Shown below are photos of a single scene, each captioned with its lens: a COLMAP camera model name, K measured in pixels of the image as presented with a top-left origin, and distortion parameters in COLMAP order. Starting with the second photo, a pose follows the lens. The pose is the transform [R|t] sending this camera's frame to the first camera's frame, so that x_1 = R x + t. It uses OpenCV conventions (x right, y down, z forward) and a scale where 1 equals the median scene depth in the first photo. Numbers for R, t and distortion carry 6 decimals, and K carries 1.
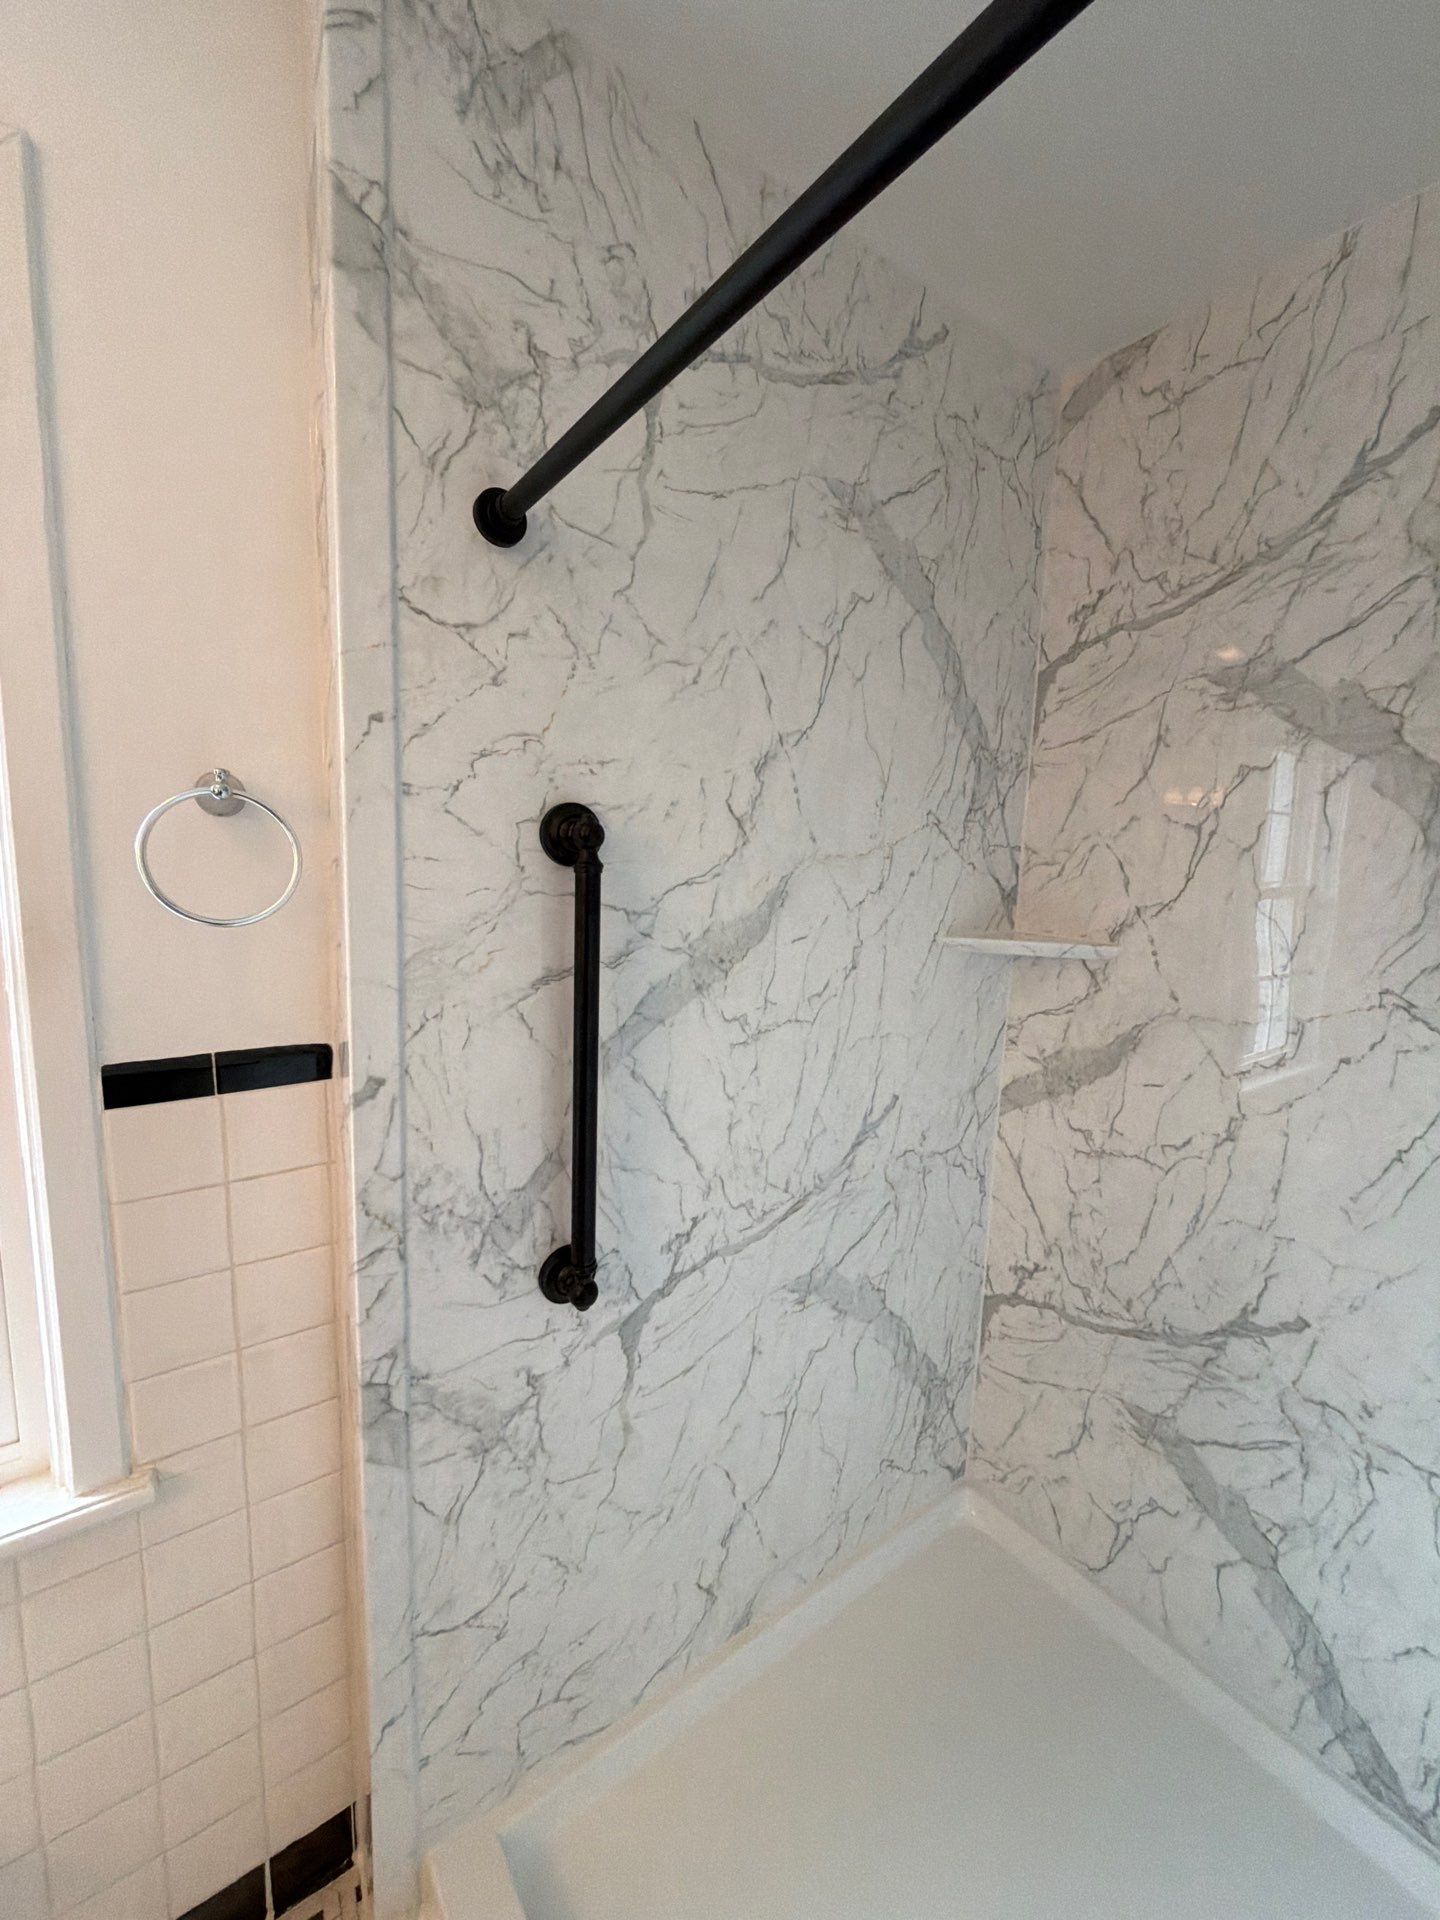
lens RADIAL K [[764.3, 0, 721.6], [0, 764.3, 958.9], [0, 0, 1]] dist [-0.002462, 0.000403]
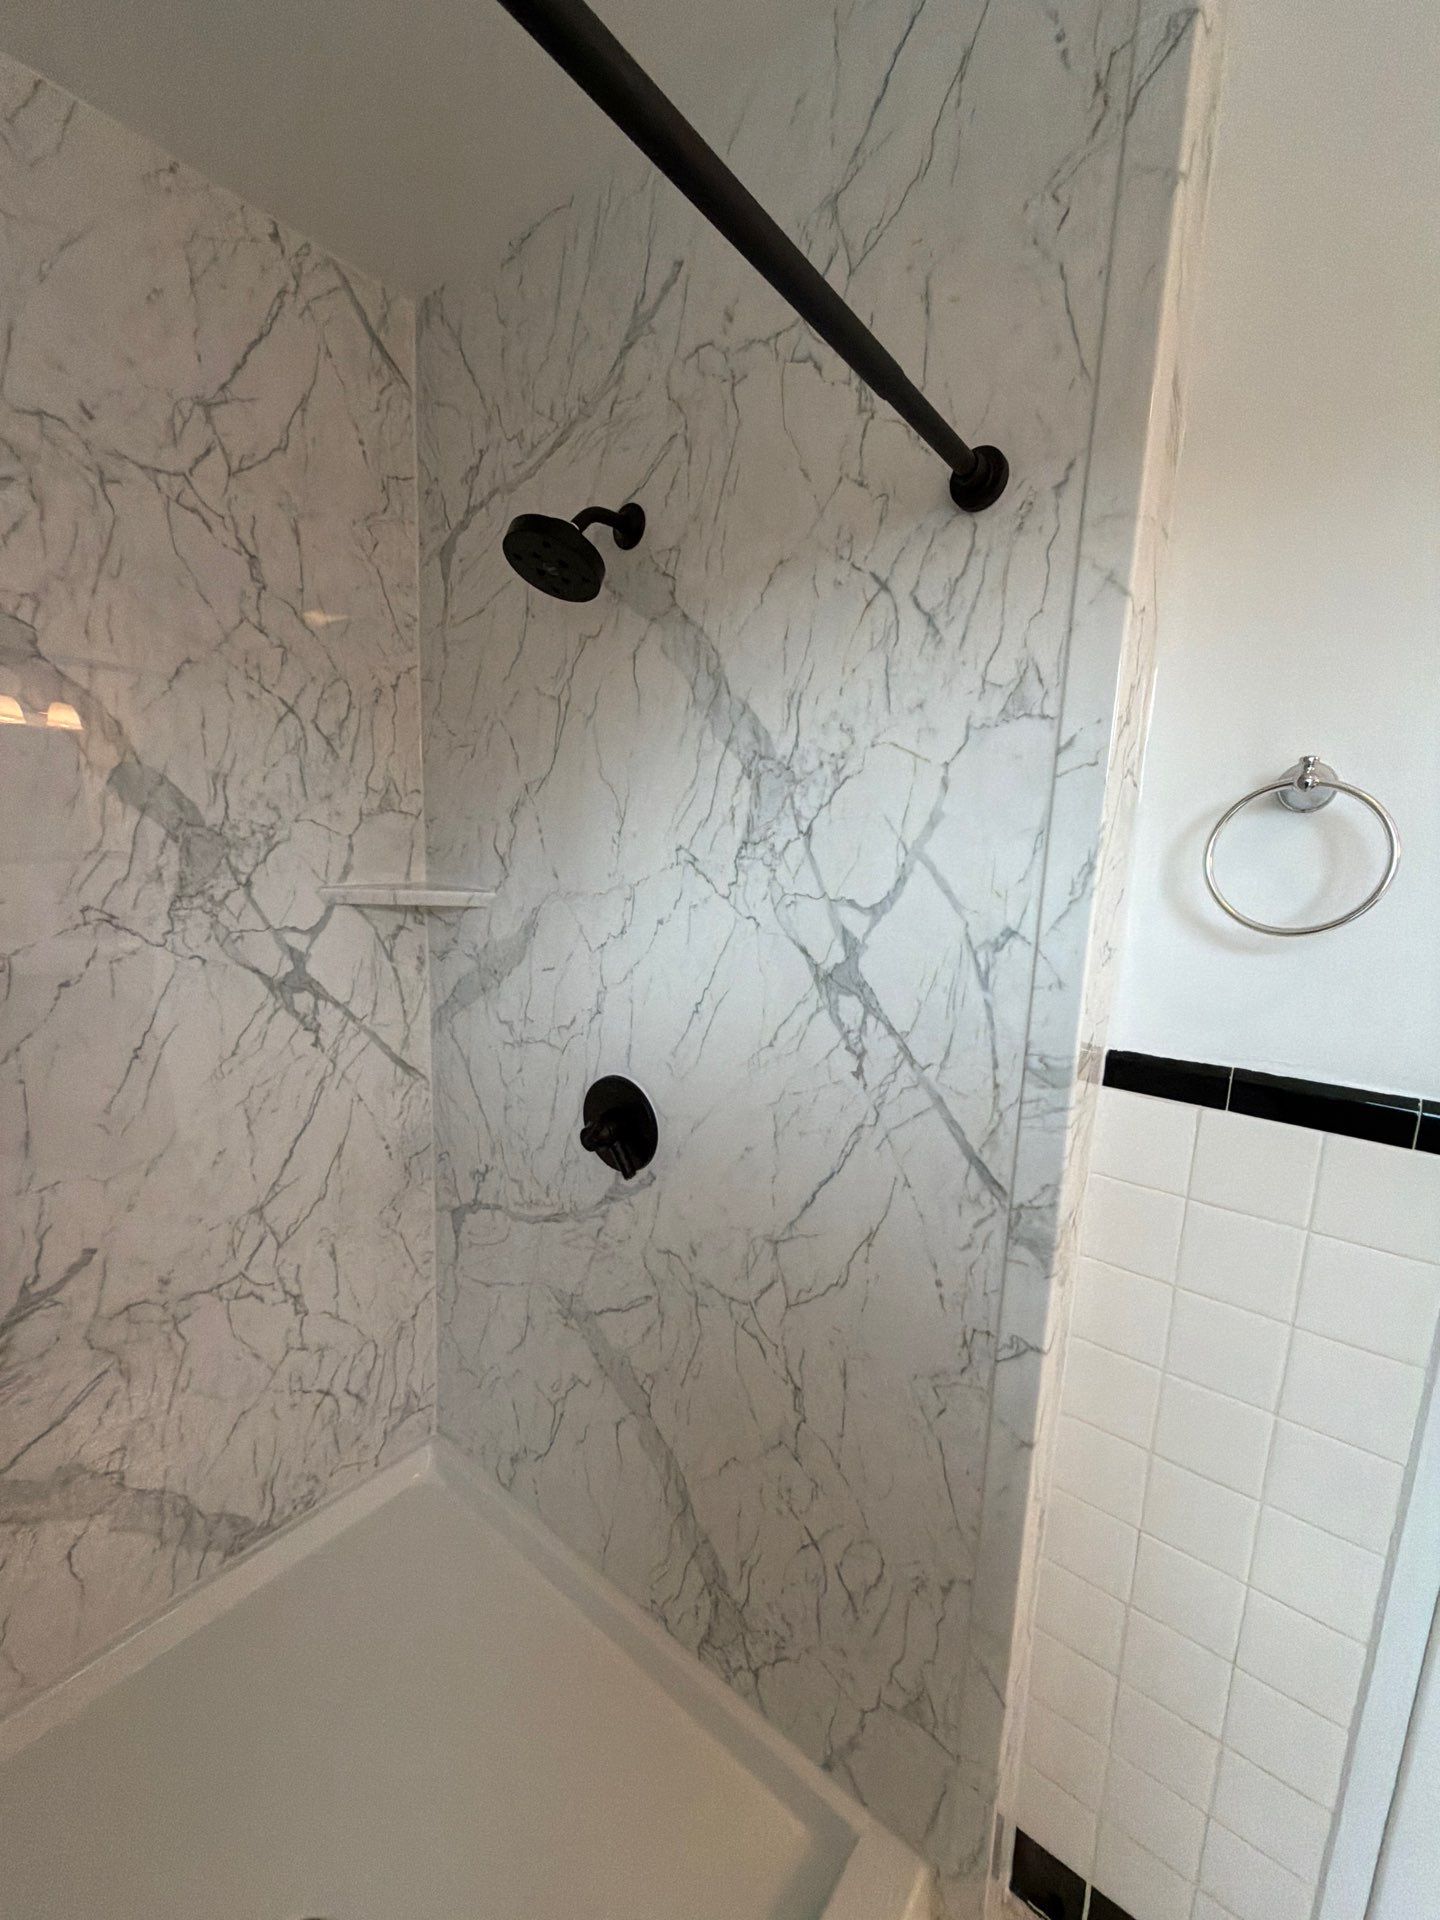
lens RADIAL K [[764.3, 0, 723.4], [0, 764.3, 959.8], [0, 0, 1]] dist [-0.002462, 0.000403]
pose [[-0.282478, -0.198538, 0.938503, -0.295079], [0.084191, 0.969441, 0.230424, -0.045589], [-0.955572, 0.144104, -0.257131, 0.379023]]
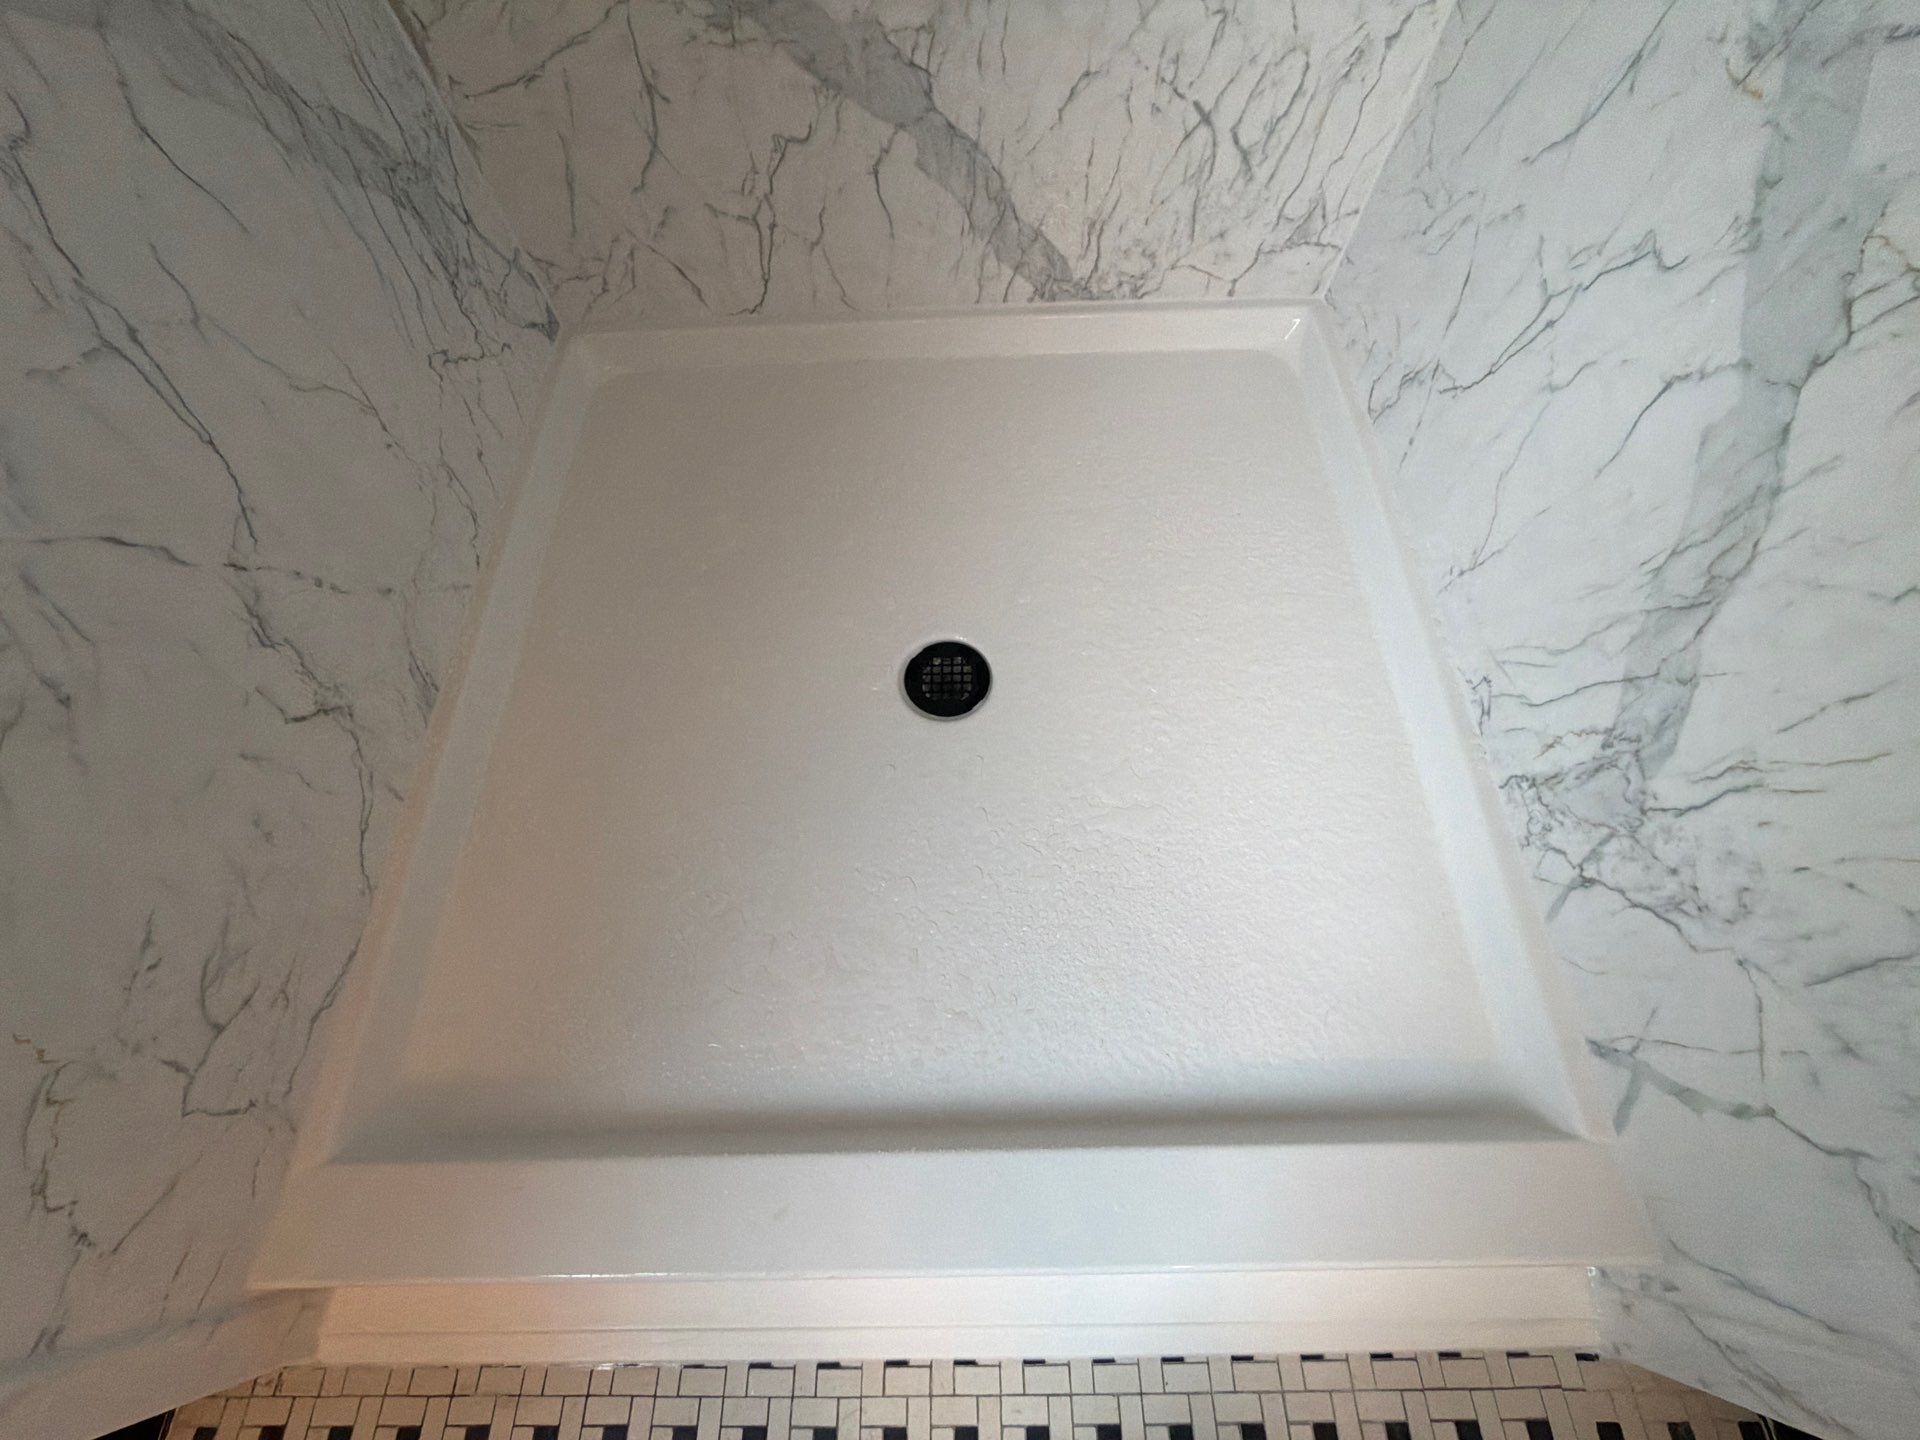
lens RADIAL K [[764.3, 0, 957.8], [0, 764.3, 719.1], [0, 0, 1]] dist [-0.002462, 0.000403]
pose [[0.570529, -0.759275, 0.313045, 0.066089], [0.167831, 0.480913, 0.860555, 0.435935], [-0.803946, -0.438433, 0.401805, 0.411098]]
